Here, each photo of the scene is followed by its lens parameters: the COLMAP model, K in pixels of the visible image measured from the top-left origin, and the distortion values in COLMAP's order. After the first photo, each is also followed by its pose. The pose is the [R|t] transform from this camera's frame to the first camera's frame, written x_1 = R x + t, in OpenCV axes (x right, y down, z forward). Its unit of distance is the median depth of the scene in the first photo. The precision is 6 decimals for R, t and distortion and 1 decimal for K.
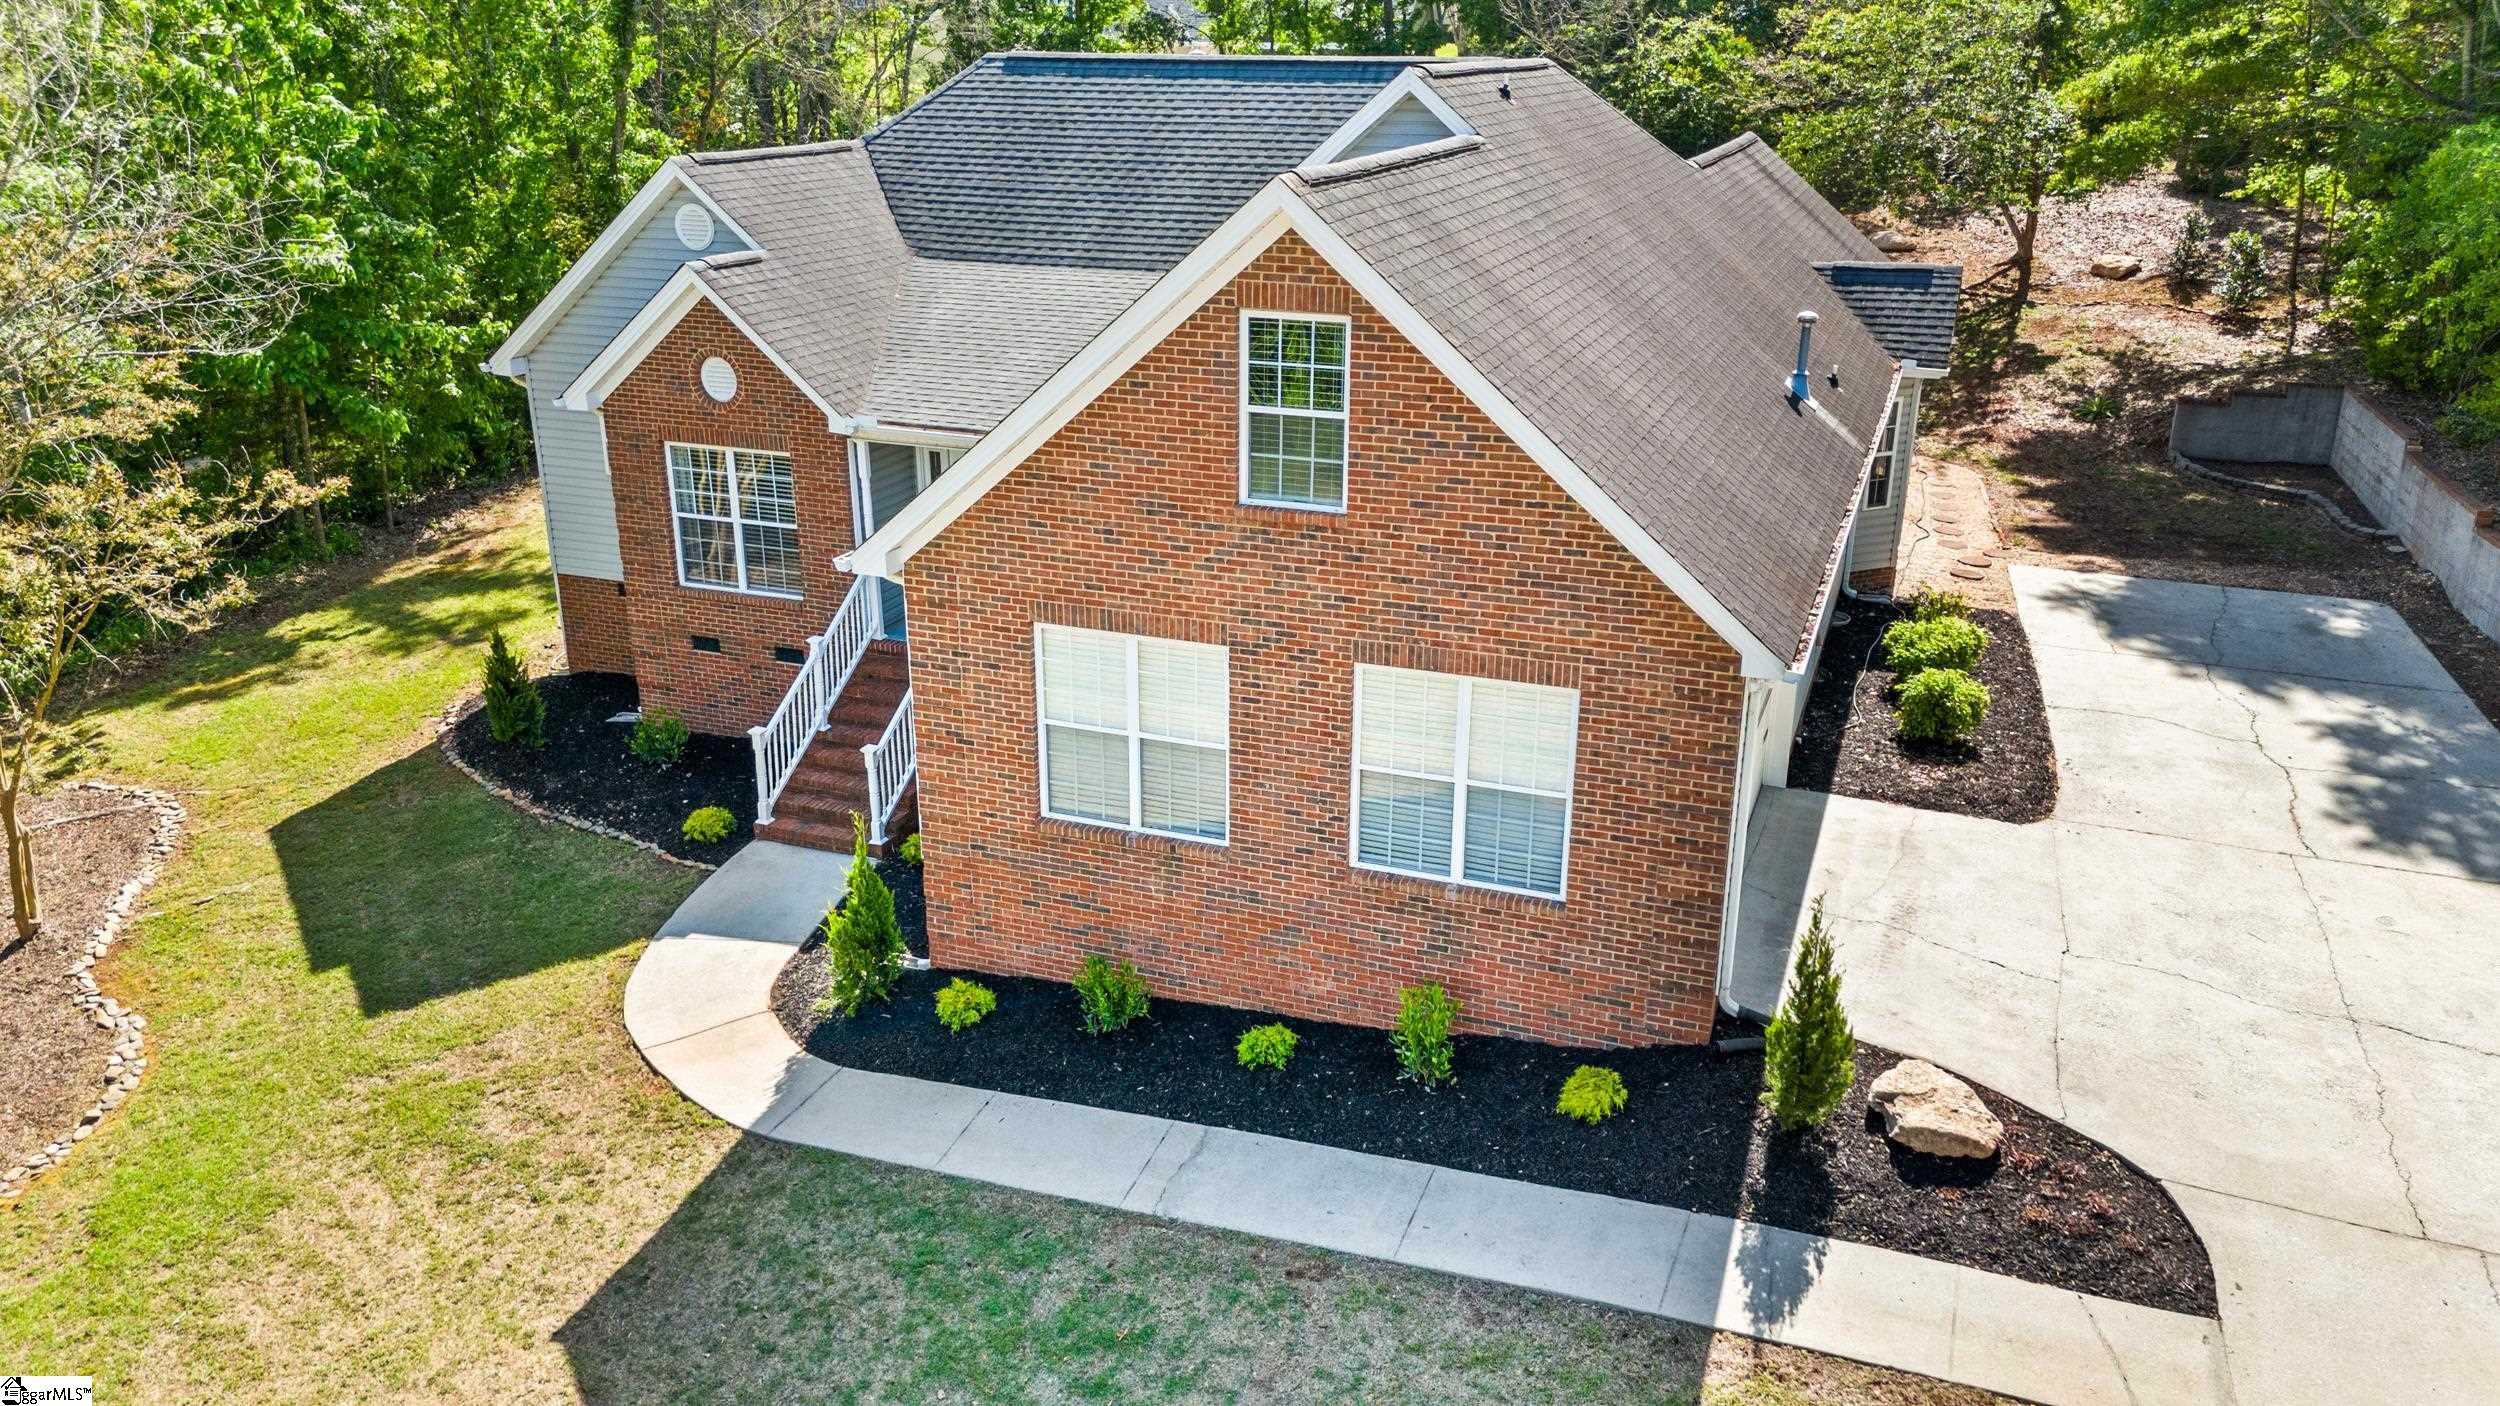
lens RADIAL K [[1821.6, 0, 1250.0], [0, 1821.6, 703.0], [0, 0, 1]] dist [0.088992, -0.071935]
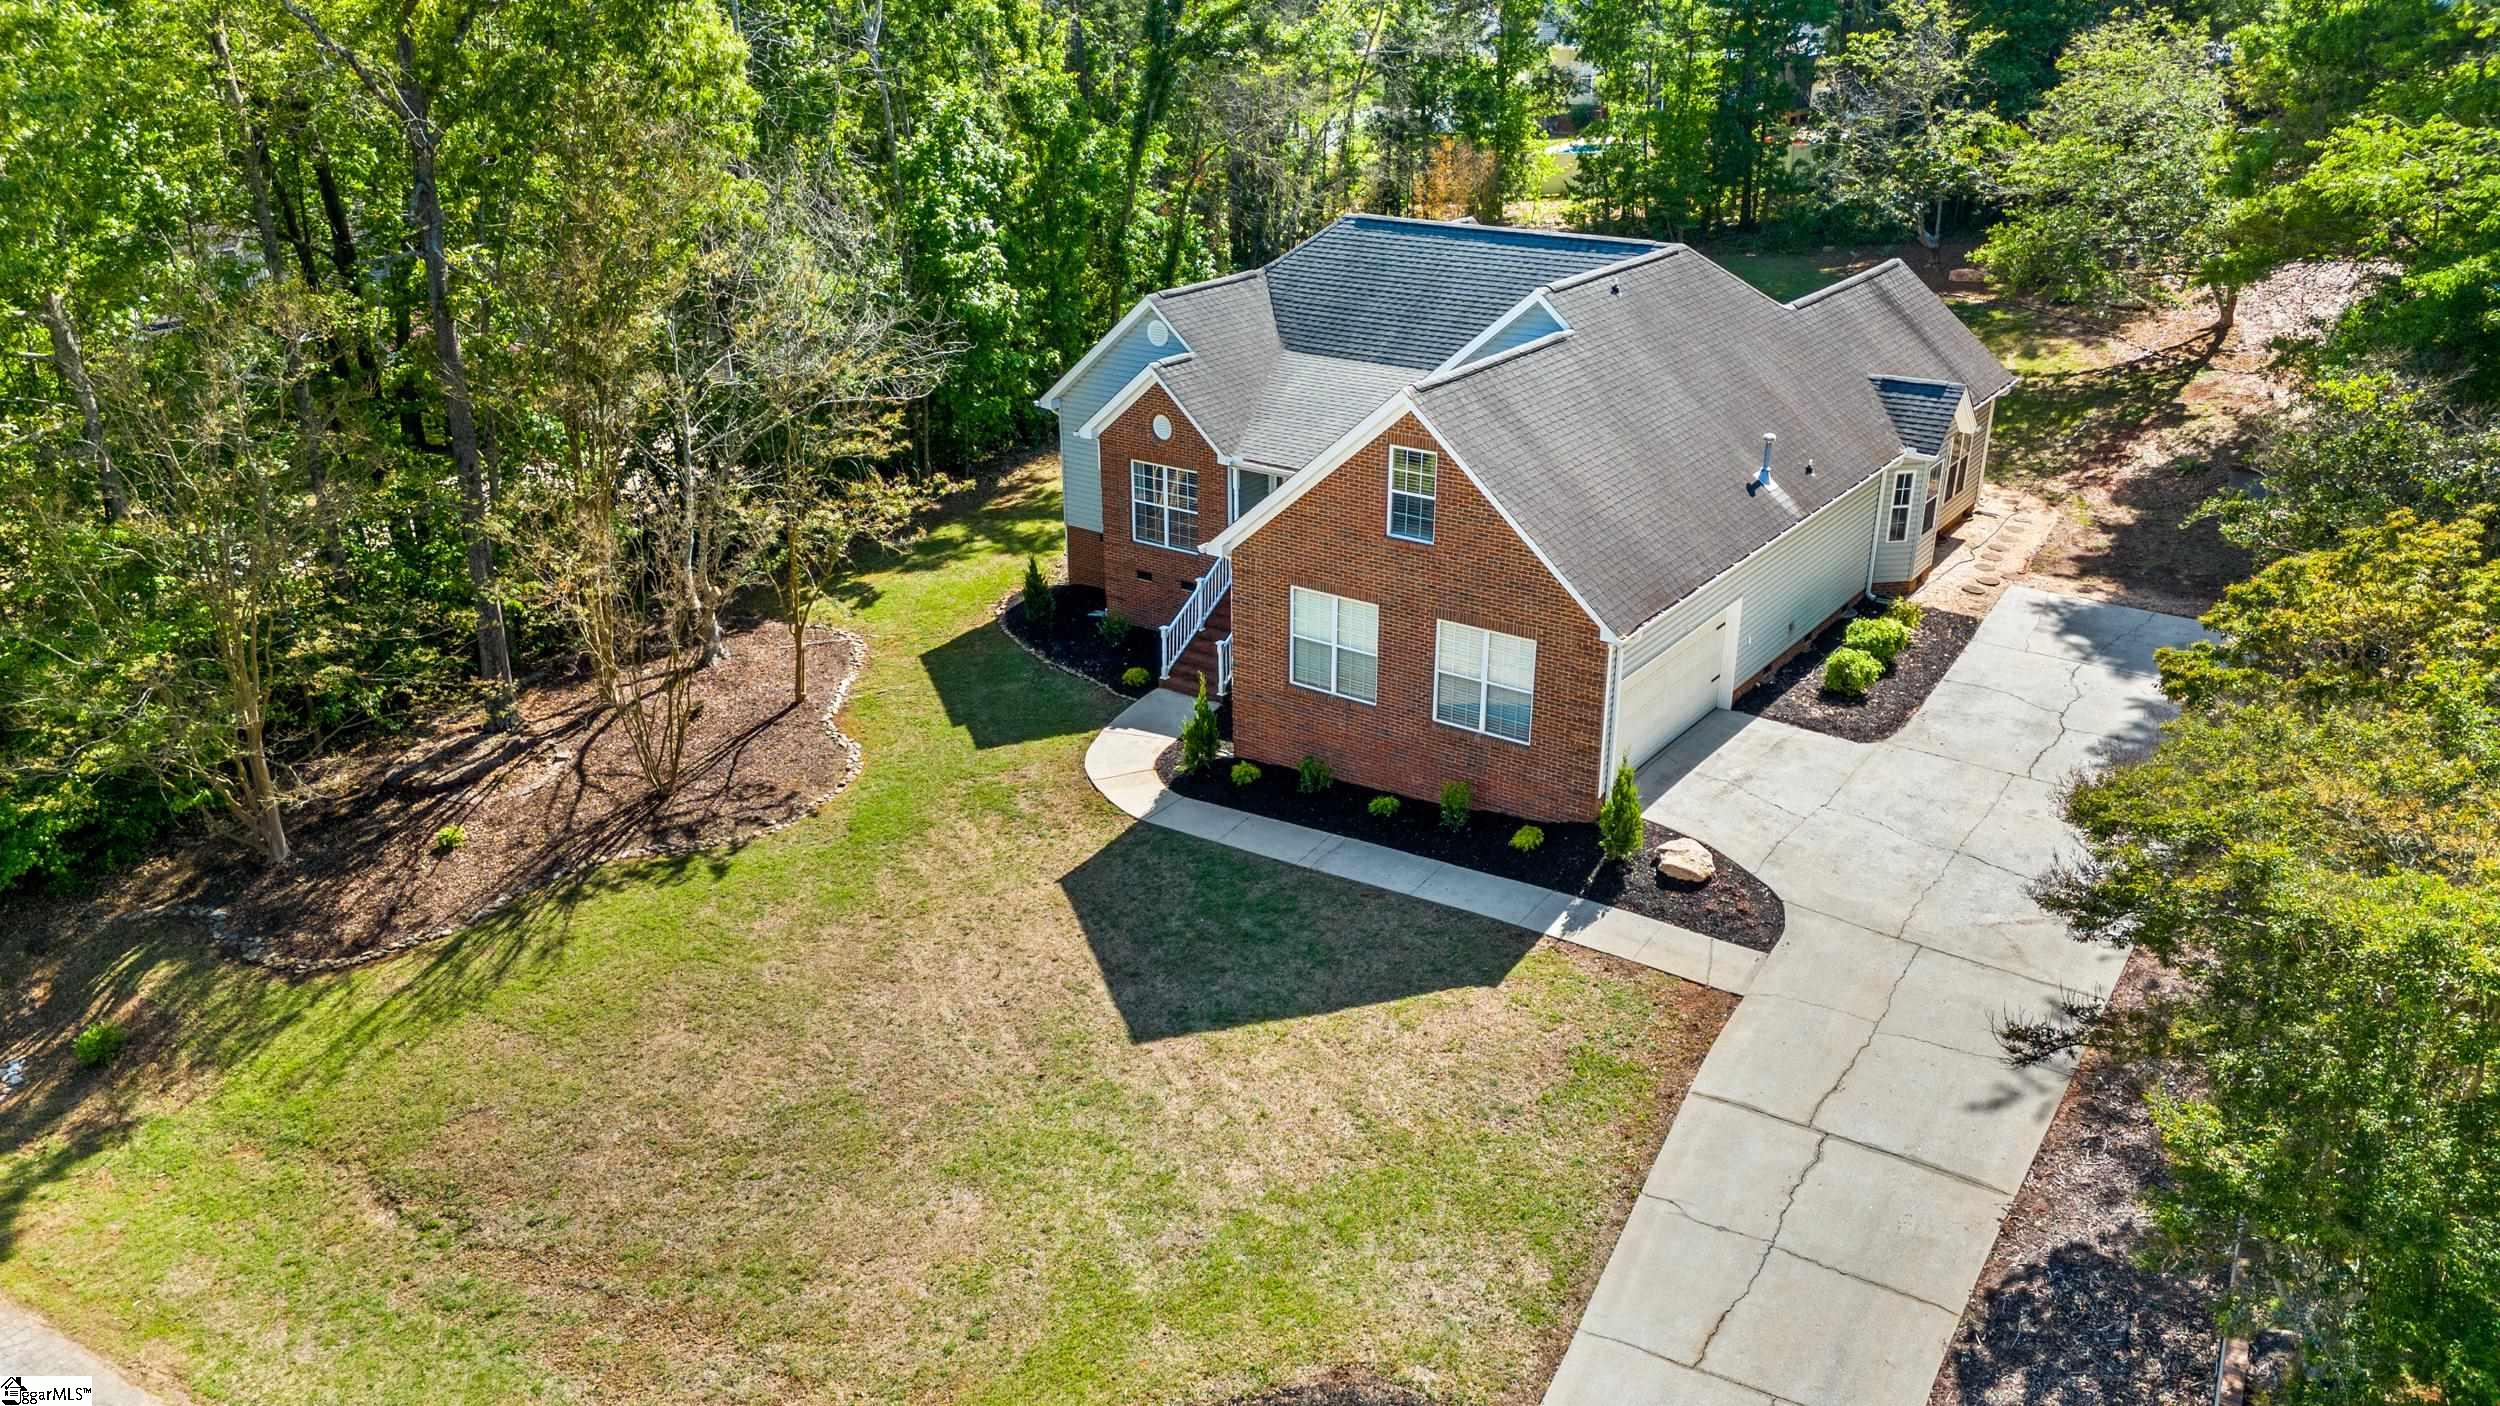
lens RADIAL K [[1807.7, 0, 1250.0], [0, 1807.7, 703.0], [0, 0, 1]] dist [0.166396, -0.000626]
pose [[0.965969, 0.095389, -0.240425, 0.279912], [-0.085308, 0.994996, 0.052019, -0.012244], [0.244184, -0.029739, 0.969273, -0.801145]]
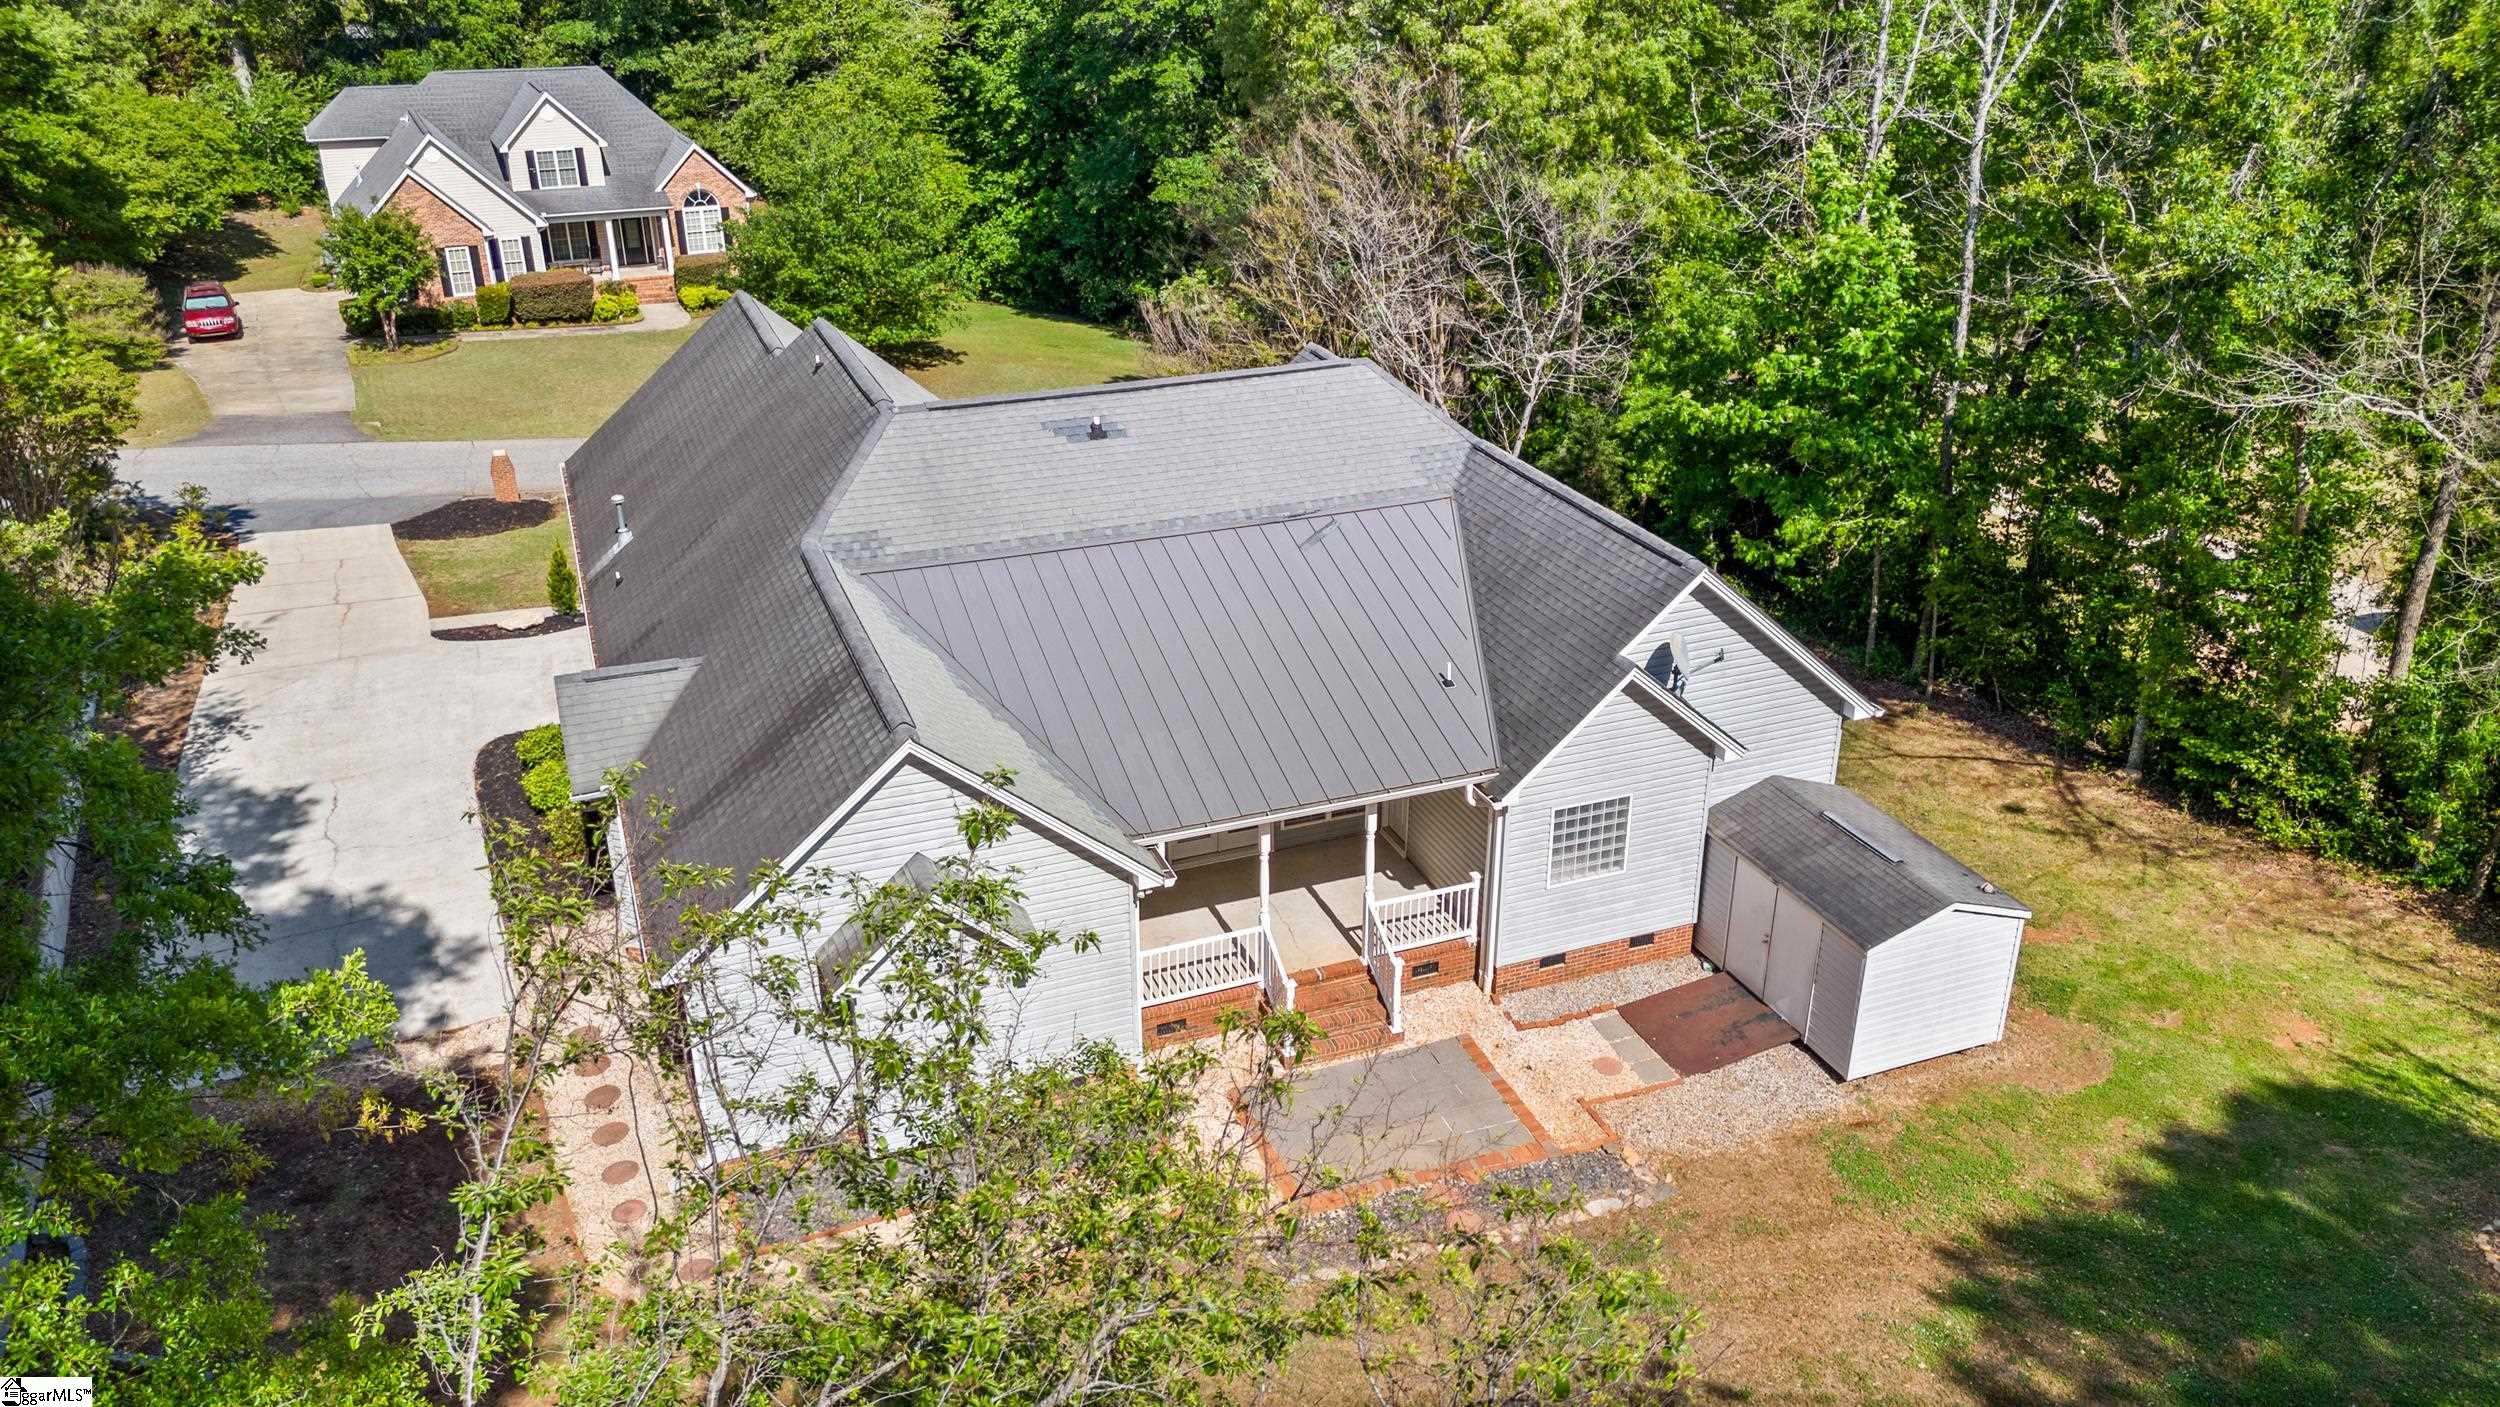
lens RADIAL K [[1821.6, 0, 1250.0], [0, 1821.6, 703.5], [0, 0, 1]] dist [0.088992, -0.071935]
pose [[-0.733939, 0.269528, -0.623449, 1.056514], [-0.242192, 0.753708, 0.610956, -1.364382], [0.634568, 0.599399, -0.487898, 2.488058]]
